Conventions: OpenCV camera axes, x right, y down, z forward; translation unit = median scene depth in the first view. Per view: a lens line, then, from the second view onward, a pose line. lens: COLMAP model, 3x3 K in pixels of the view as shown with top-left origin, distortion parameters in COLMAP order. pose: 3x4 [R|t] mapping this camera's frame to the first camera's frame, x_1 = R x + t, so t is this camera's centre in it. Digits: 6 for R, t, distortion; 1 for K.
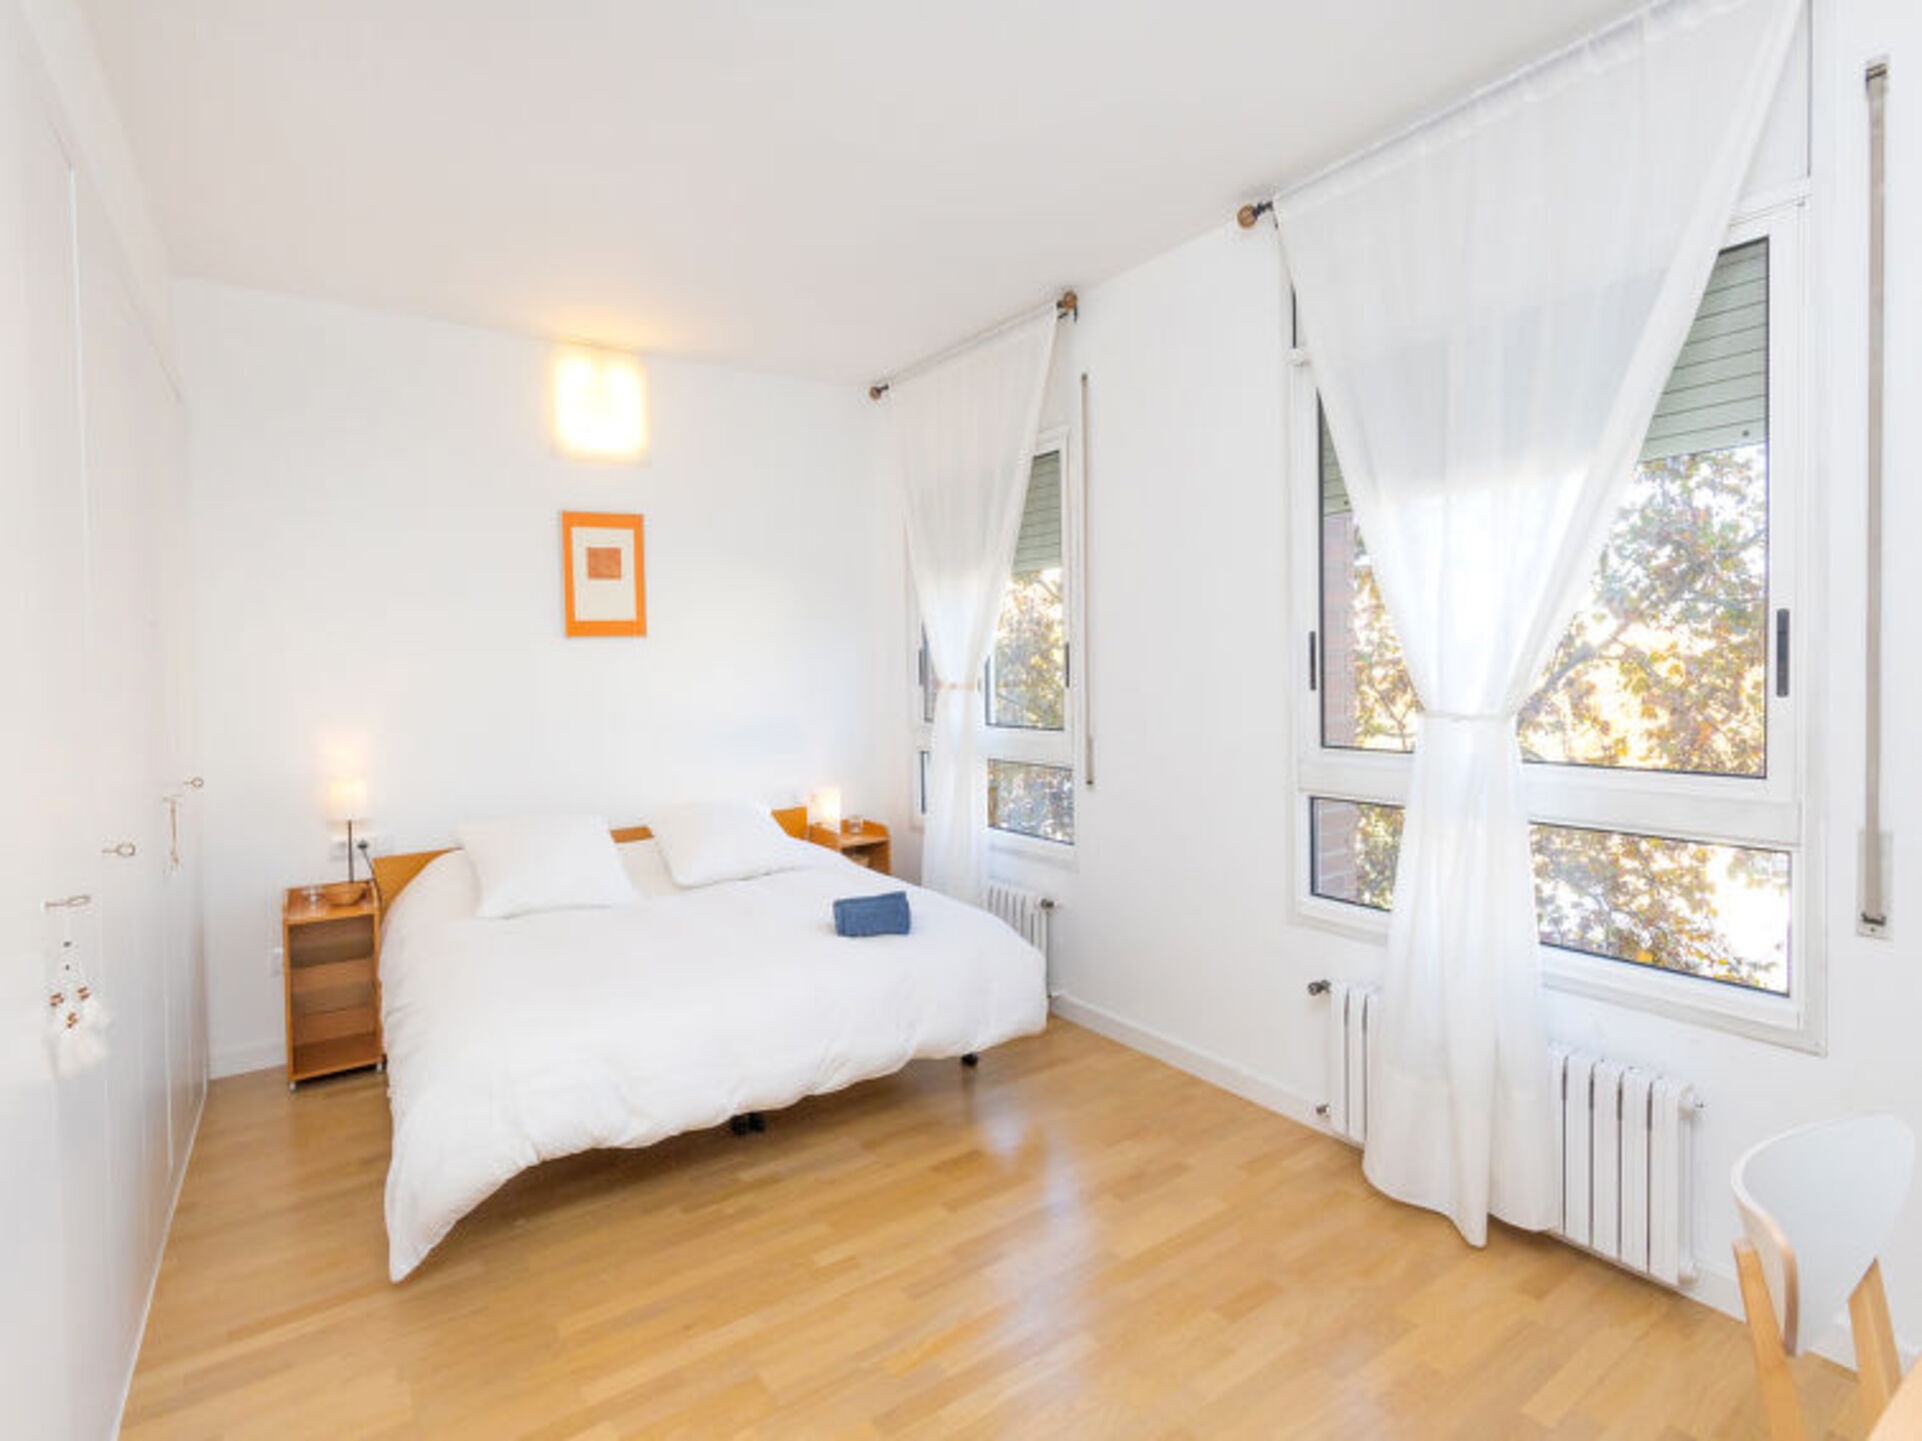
lens RADIAL K [[972.6, 0, 960.6], [0, 972.6, 695.5], [0, 0, 1]] dist [0.000318, 0.000595]
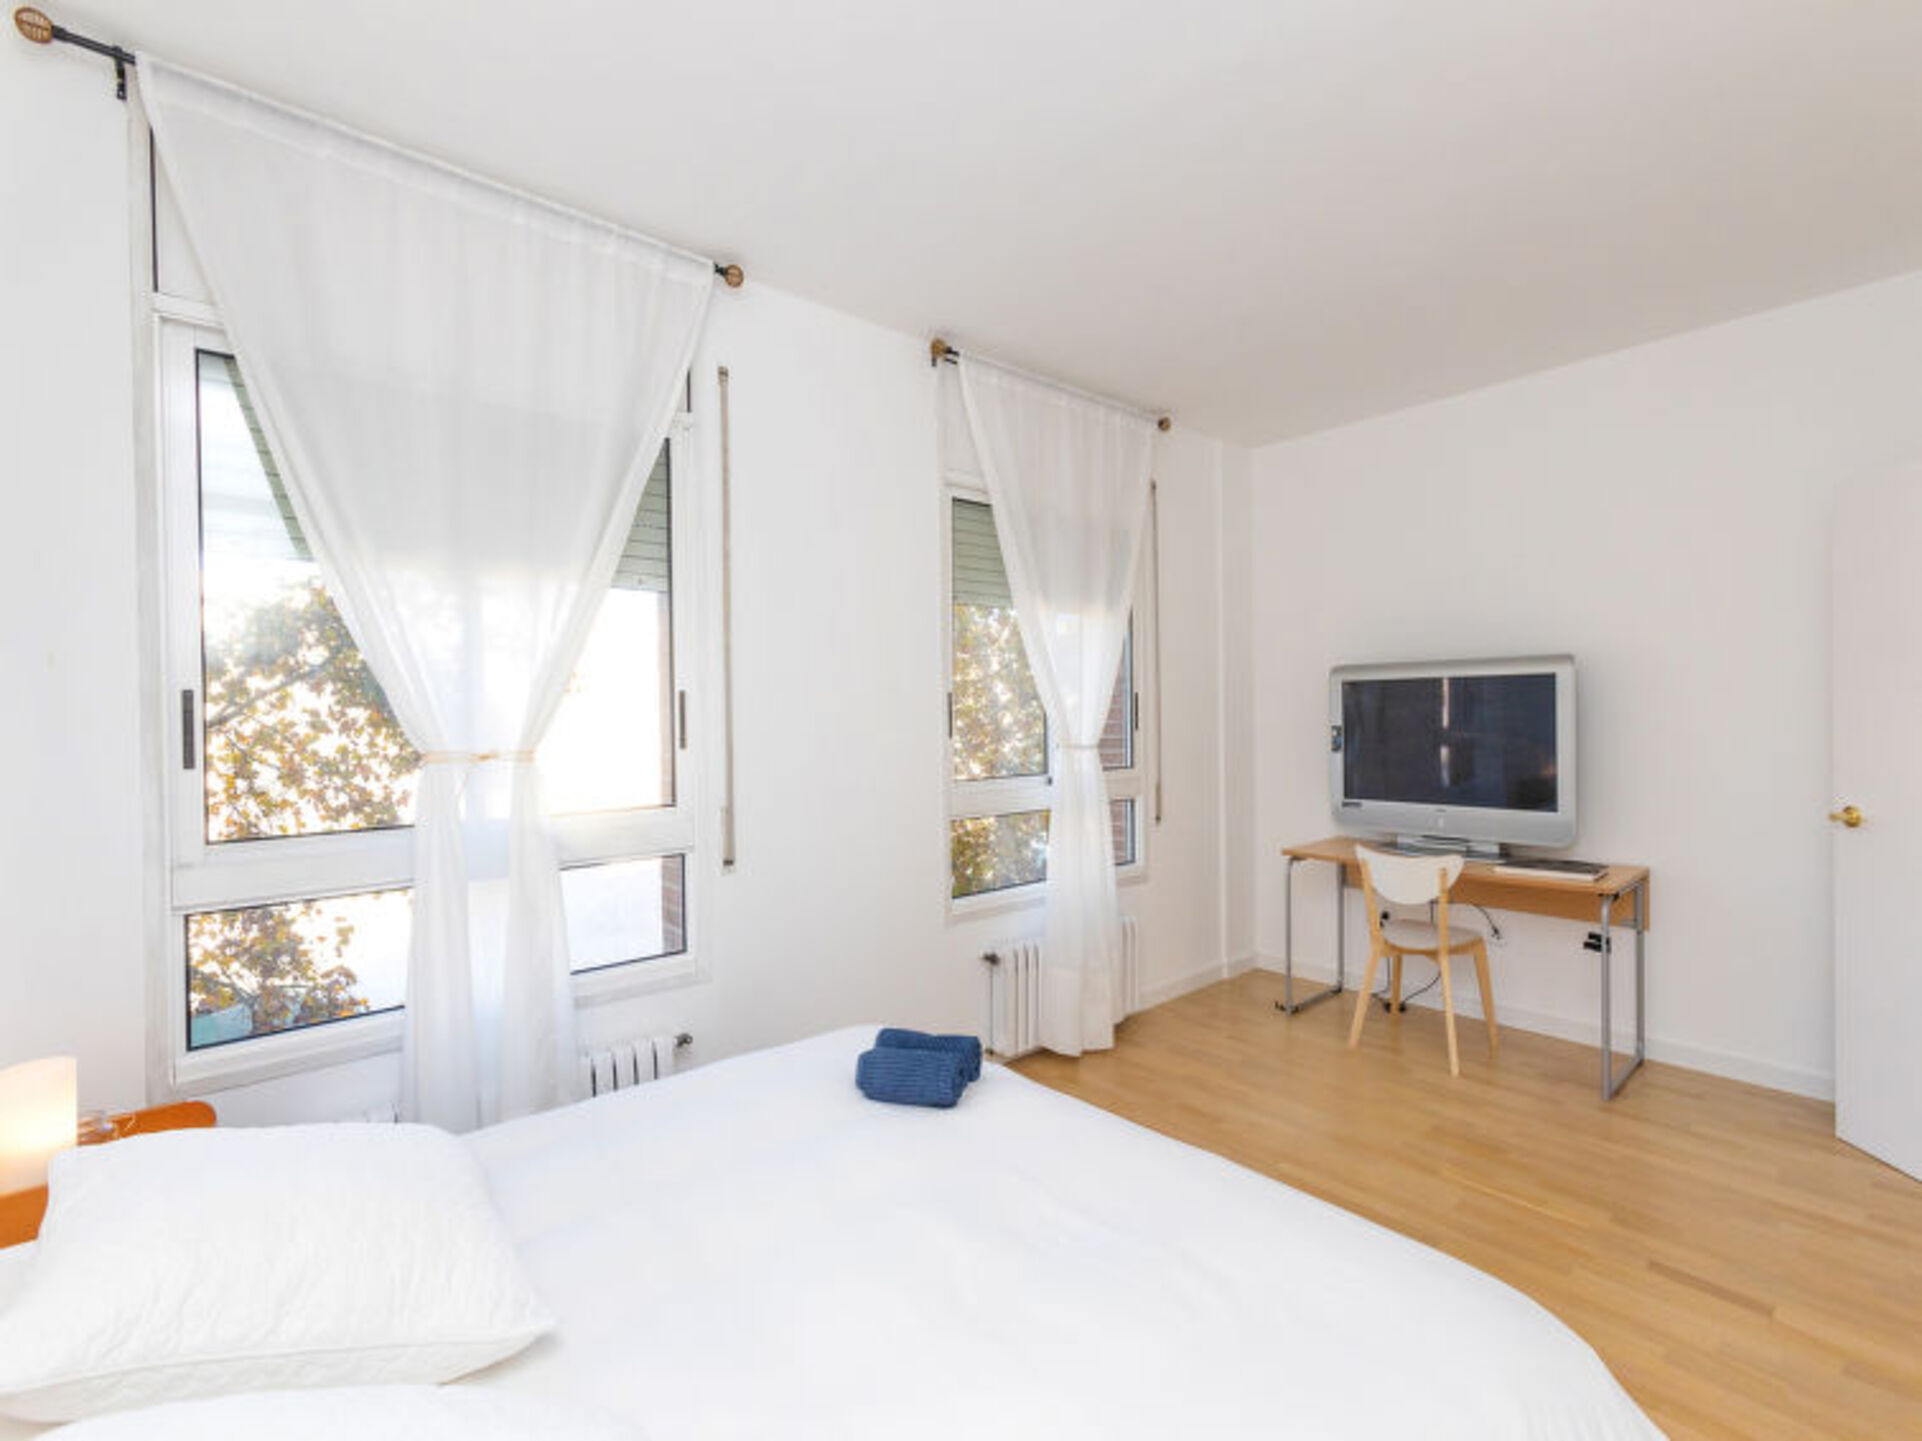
lens RADIAL K [[877.5, 0, 961.0], [0, 877.5, 720.5], [0, 0, 1]] dist [-0.010146, -0.000019]
pose [[-0.131994, 0.015977, 0.991122, -0.611954], [0.046477, 0.998870, -0.009912, -0.012792], [-0.990160, 0.044756, -0.132588, 0.878673]]
